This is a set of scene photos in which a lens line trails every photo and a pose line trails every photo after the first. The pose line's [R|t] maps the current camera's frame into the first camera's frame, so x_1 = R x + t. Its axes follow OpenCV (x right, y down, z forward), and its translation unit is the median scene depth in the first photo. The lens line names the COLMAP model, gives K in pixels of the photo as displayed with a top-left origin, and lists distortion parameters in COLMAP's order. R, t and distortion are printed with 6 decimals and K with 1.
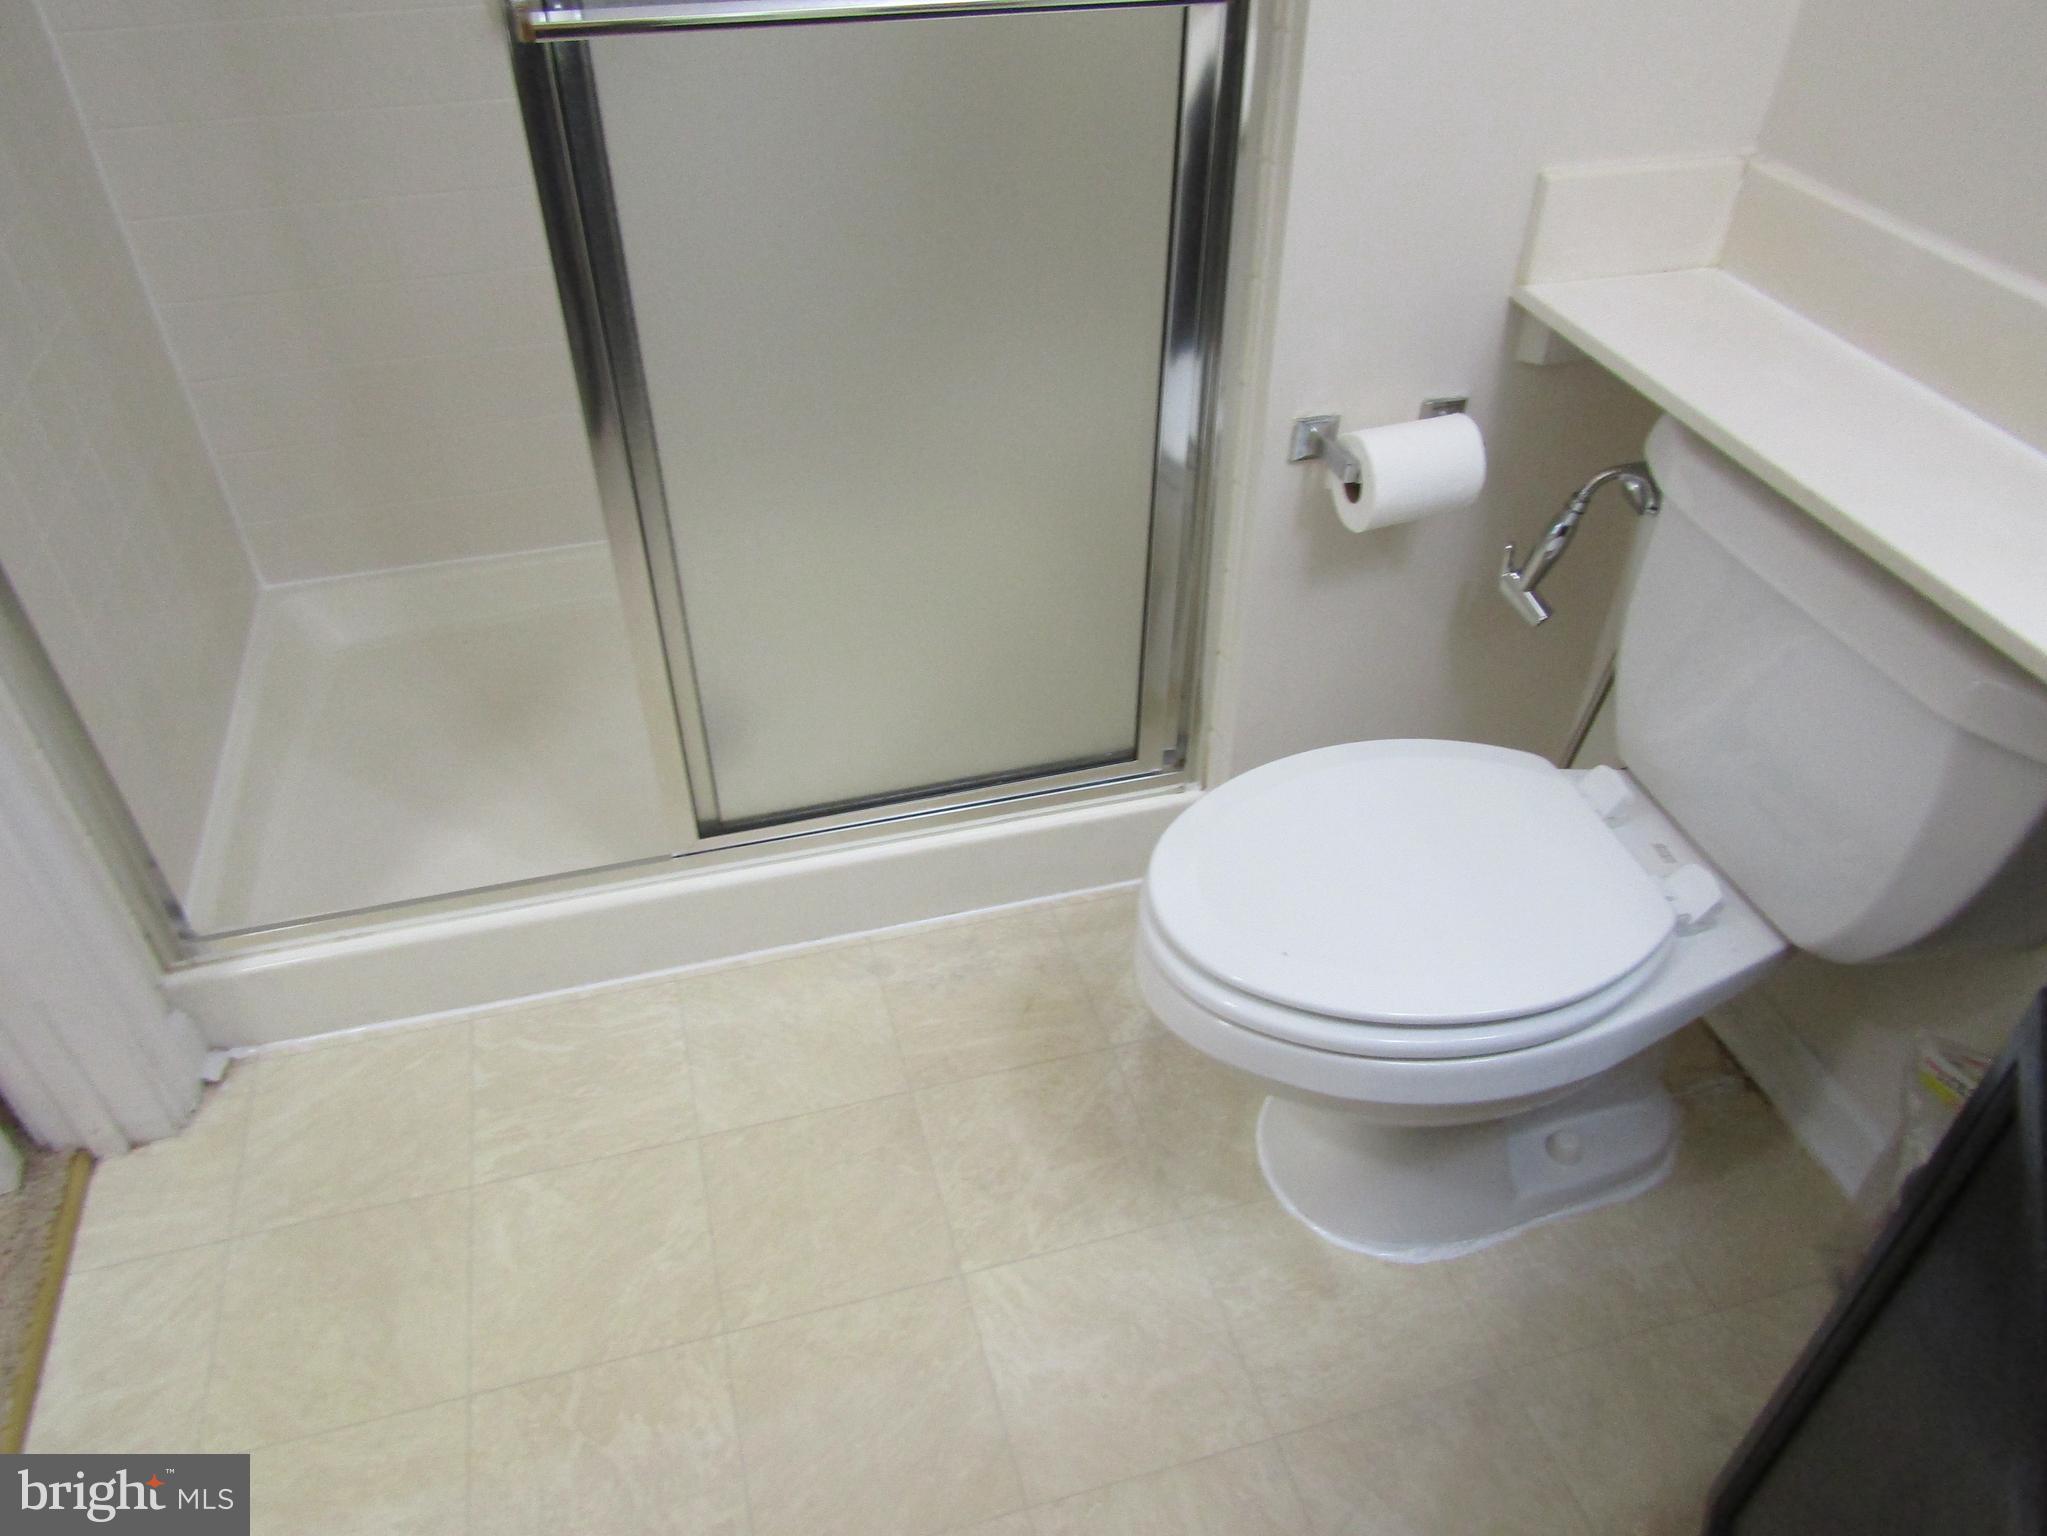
lens RADIAL K [[1487.9, 0, 1022.1], [0, 1487.9, 769.8], [0, 0, 1]] dist [-0.000578, -0.005715]
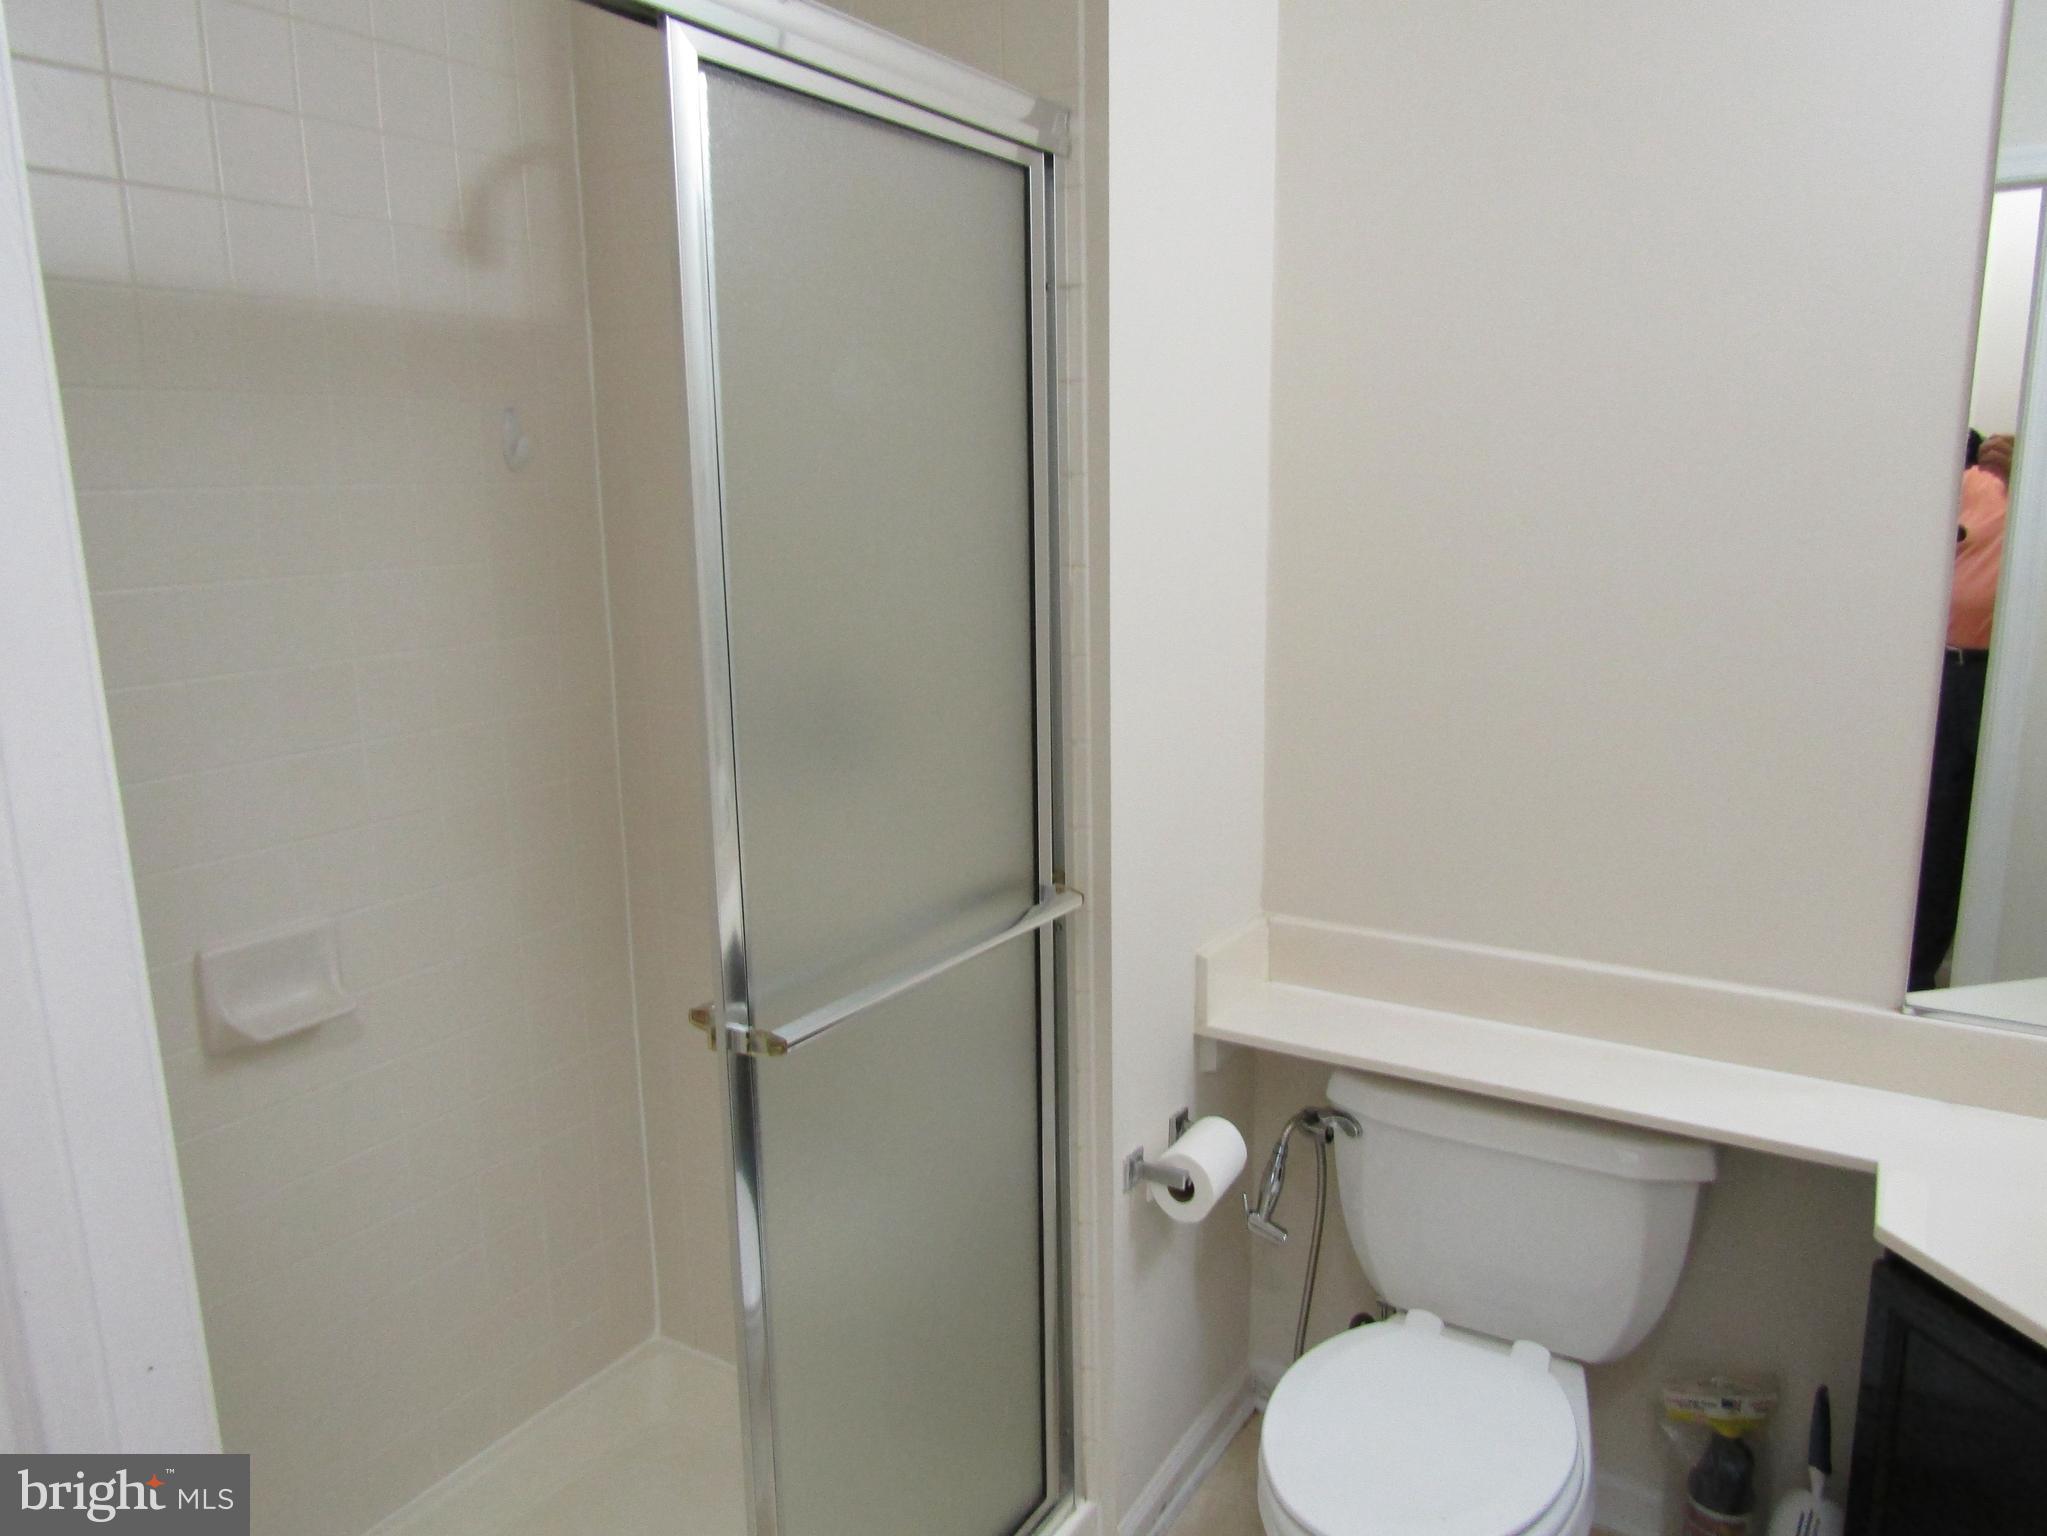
lens RADIAL K [[1487.9, 0, 1028.8], [0, 1487.9, 764.1], [0, 0, 1]] dist [-0.000578, -0.005715]
pose [[0.731461, -0.146199, 0.666026, -0.643343], [0.449051, 0.838320, -0.309149, -0.142646], [-0.513145, 0.525210, 0.678849, -0.043007]]
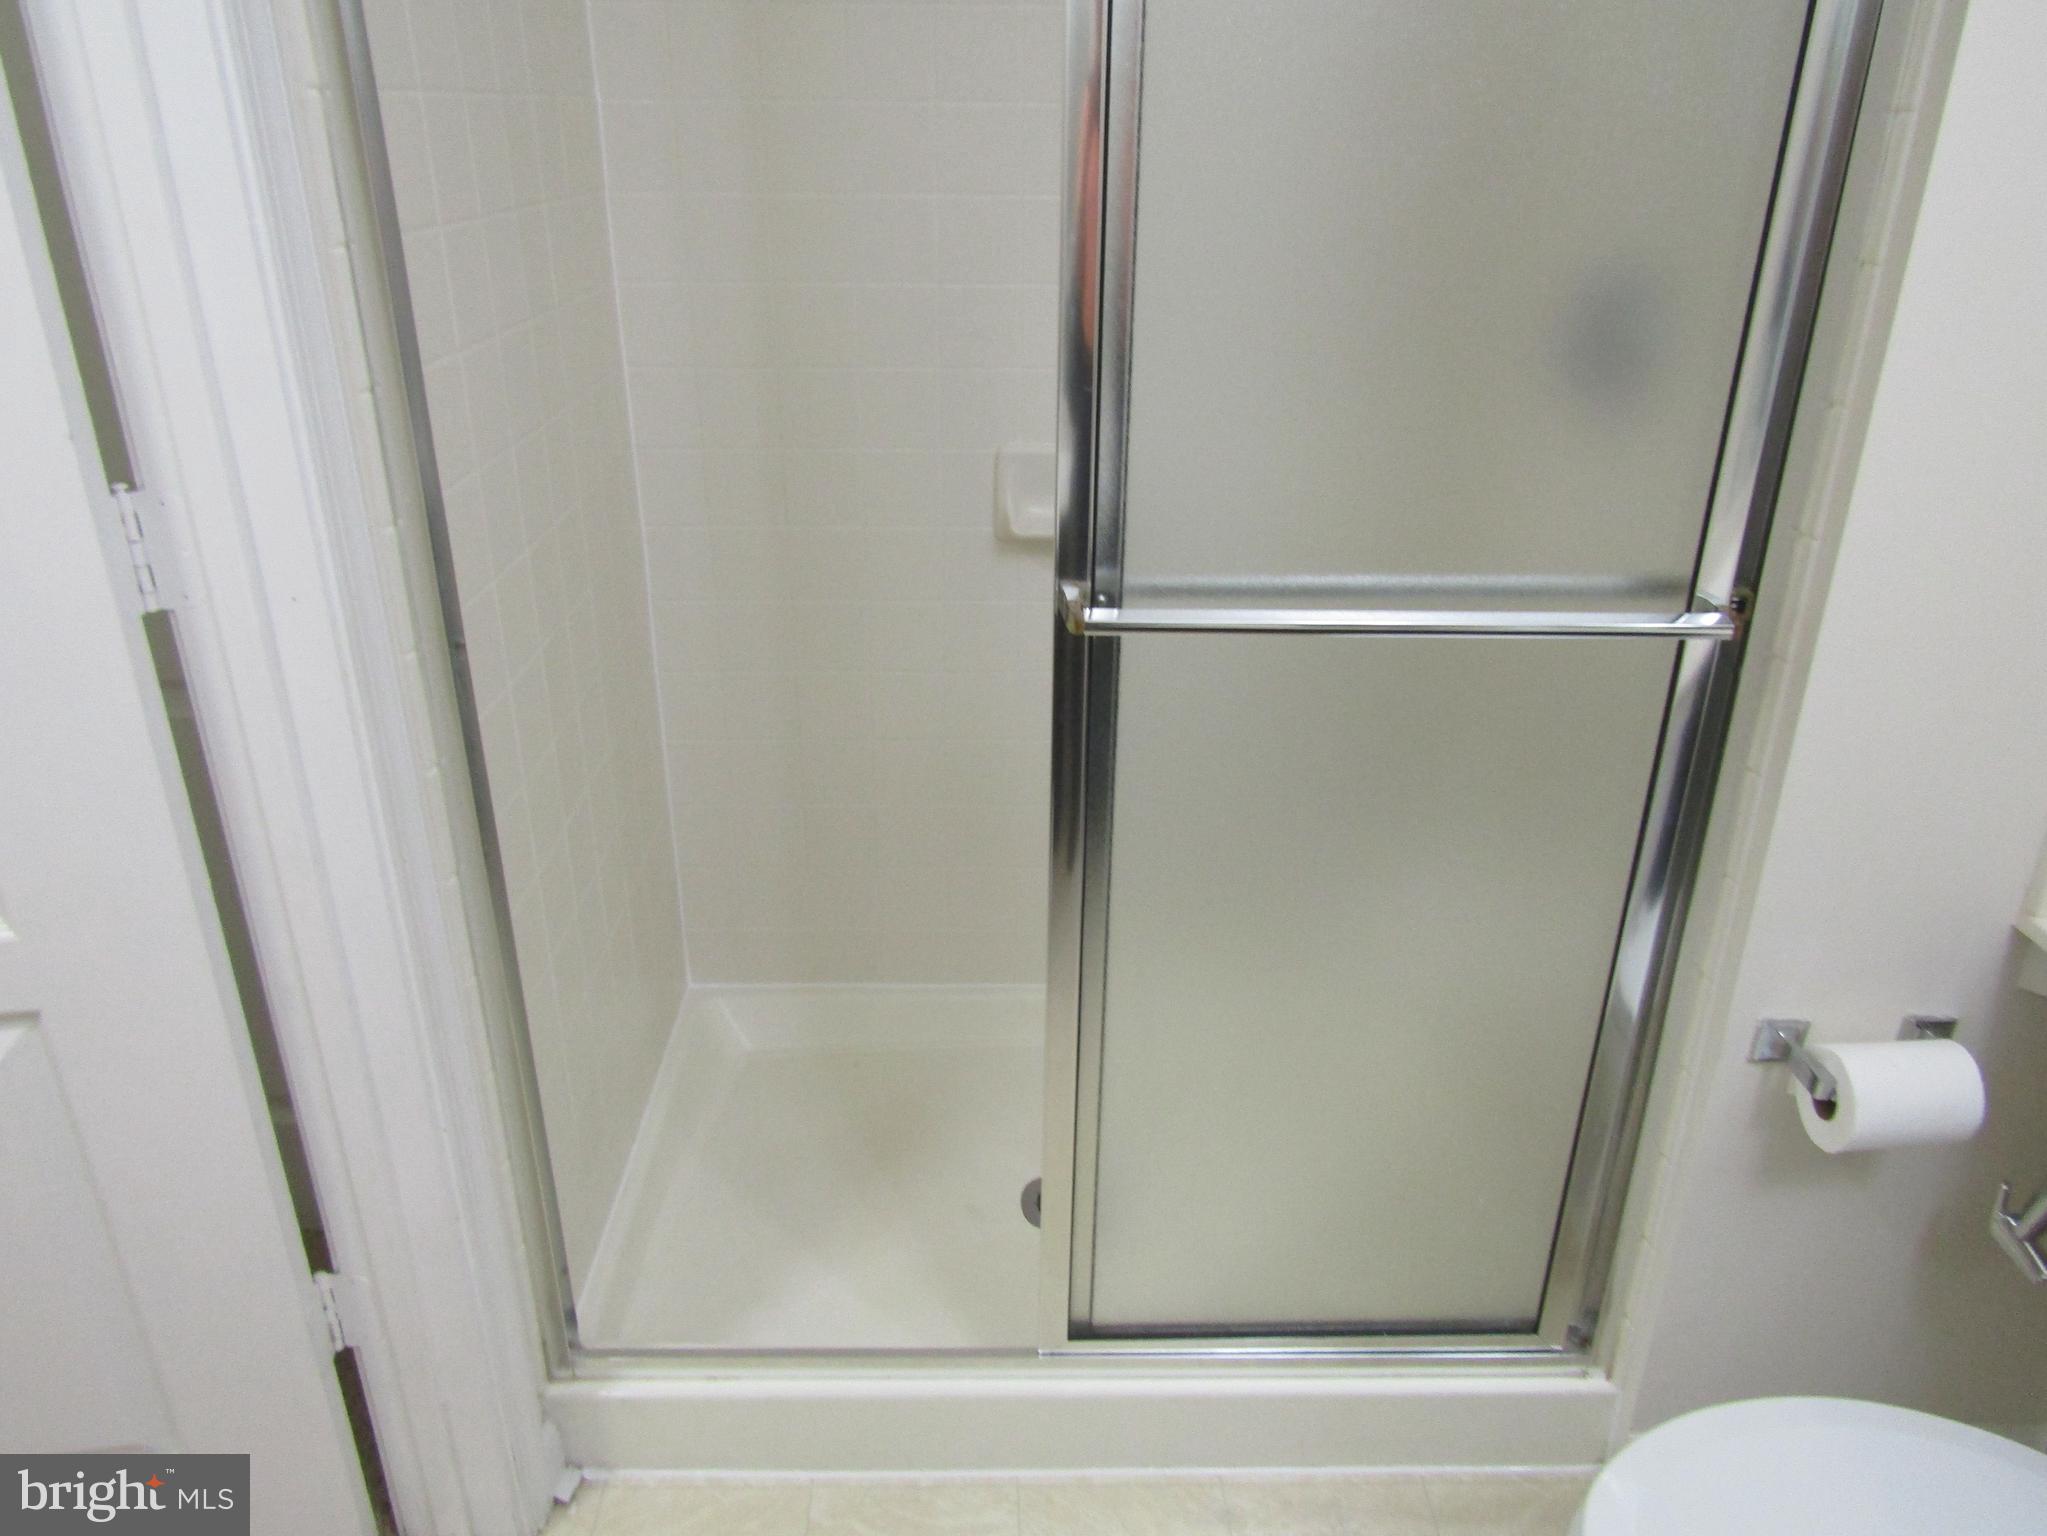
lens RADIAL K [[1487.9, 0, 1027.1], [0, 1487.9, 764.7], [0, 0, 1]] dist [-0.000578, -0.005715]
pose [[0.967821, 0.108291, -0.227147, -0.065491], [-0.165877, 0.953334, -0.252269, -0.065608], [0.189229, 0.281829, 0.940619, -0.029578]]
